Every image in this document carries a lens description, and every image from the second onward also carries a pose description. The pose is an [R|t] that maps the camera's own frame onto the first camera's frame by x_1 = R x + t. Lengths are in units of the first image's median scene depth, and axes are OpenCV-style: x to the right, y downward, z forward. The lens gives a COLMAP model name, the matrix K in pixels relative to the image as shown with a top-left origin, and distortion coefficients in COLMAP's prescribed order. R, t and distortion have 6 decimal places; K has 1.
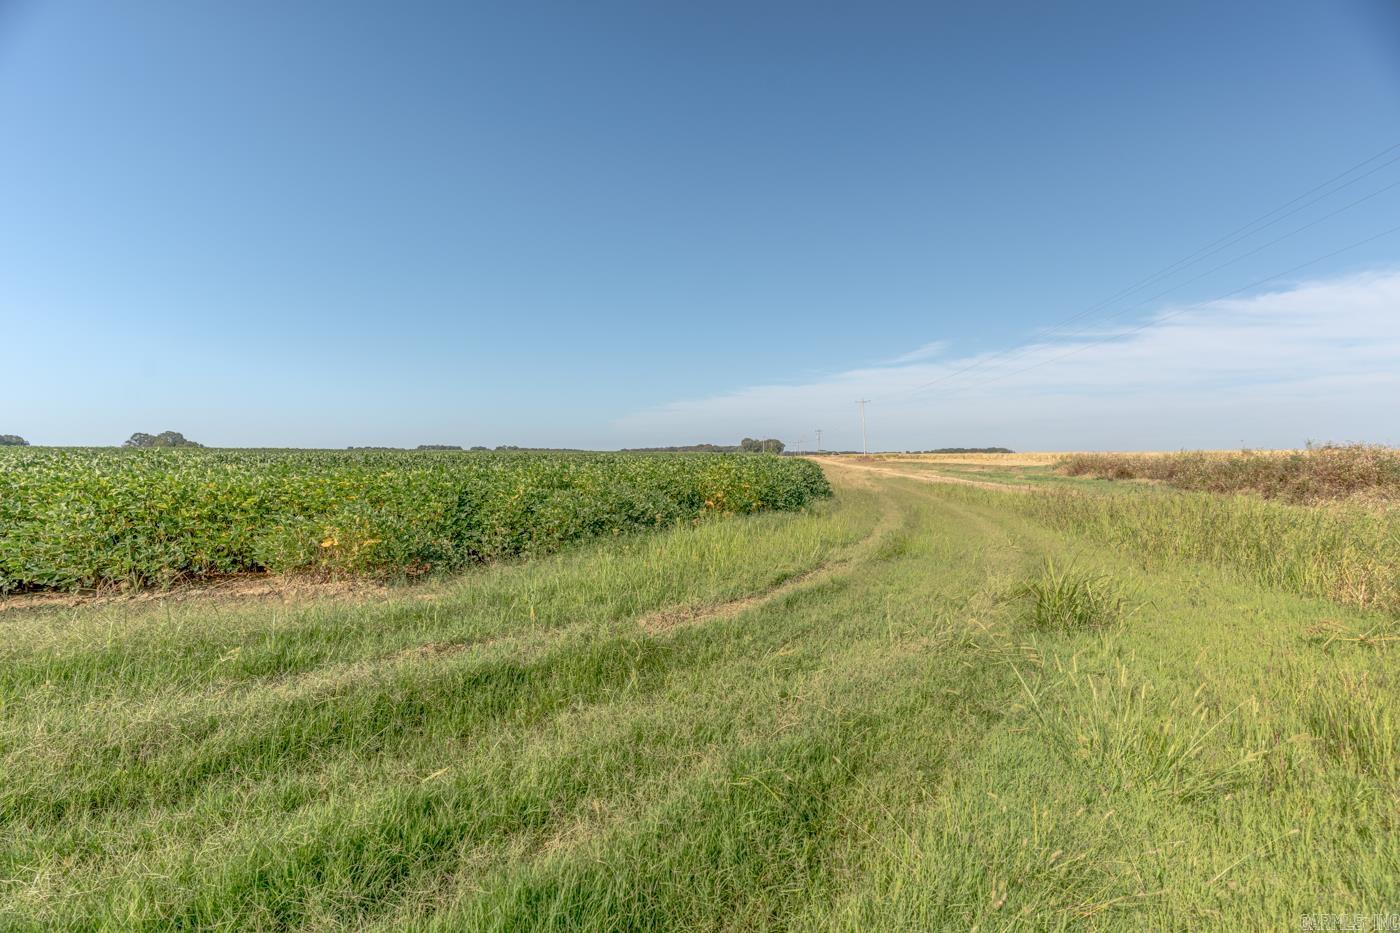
lens RADIAL K [[685.0, 0, 699.8], [0, 685.0, 448.9], [0, 0, 1]] dist [0.000944, 0.000528]
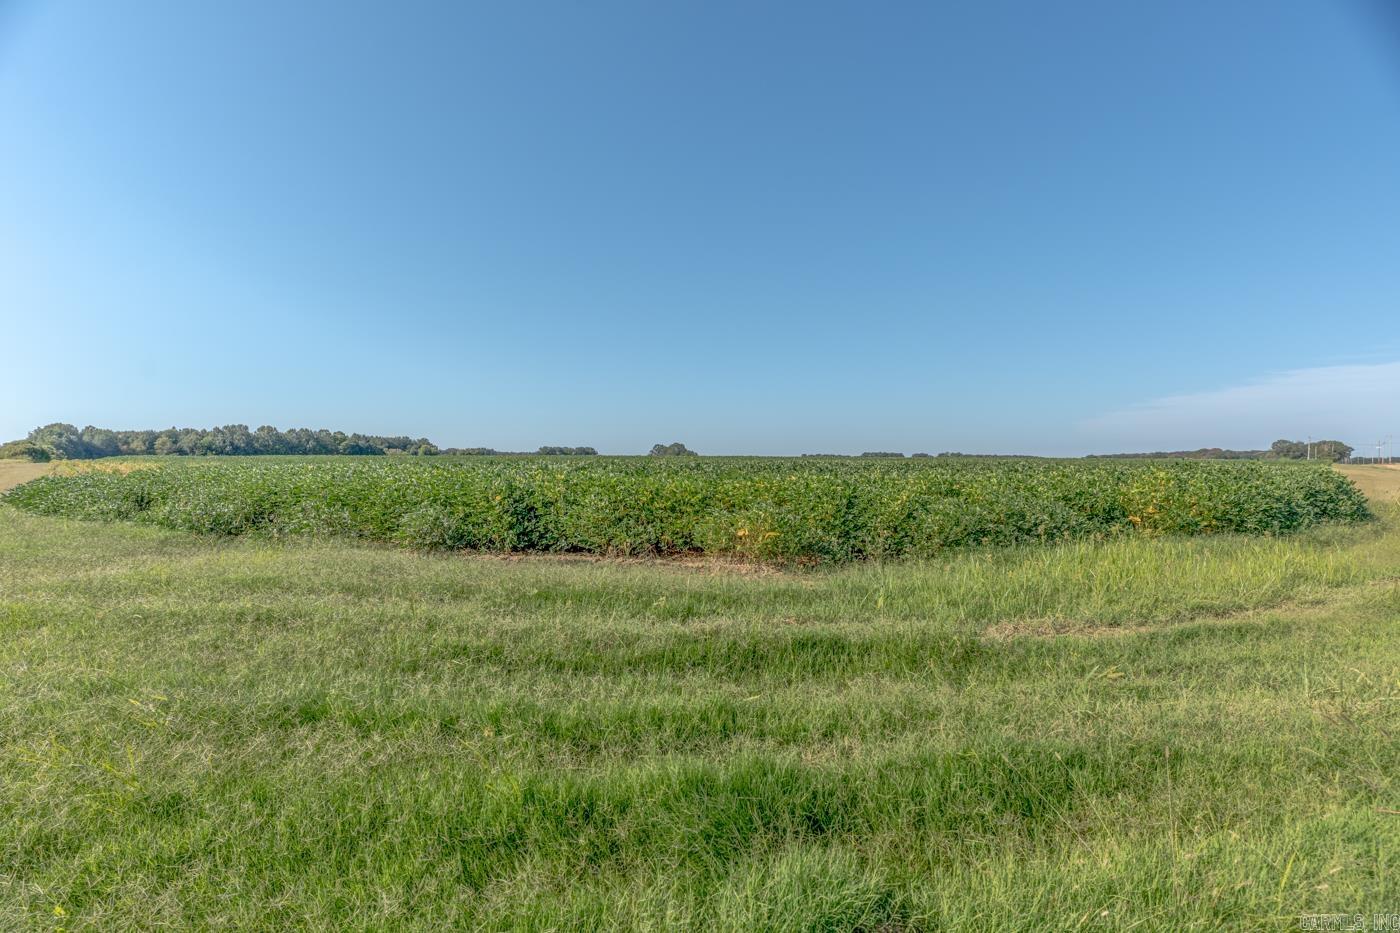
lens RADIAL K [[720.7, 0, 674.0], [0, 720.7, 462.8], [0, 0, 1]] dist [0.000008, 0.000022]
pose [[0.773523, 0.002381, -0.633764, 0.184488], [0.004699, 0.999944, 0.009493, -0.004095], [0.633751, -0.010321, 0.773469, -0.095437]]
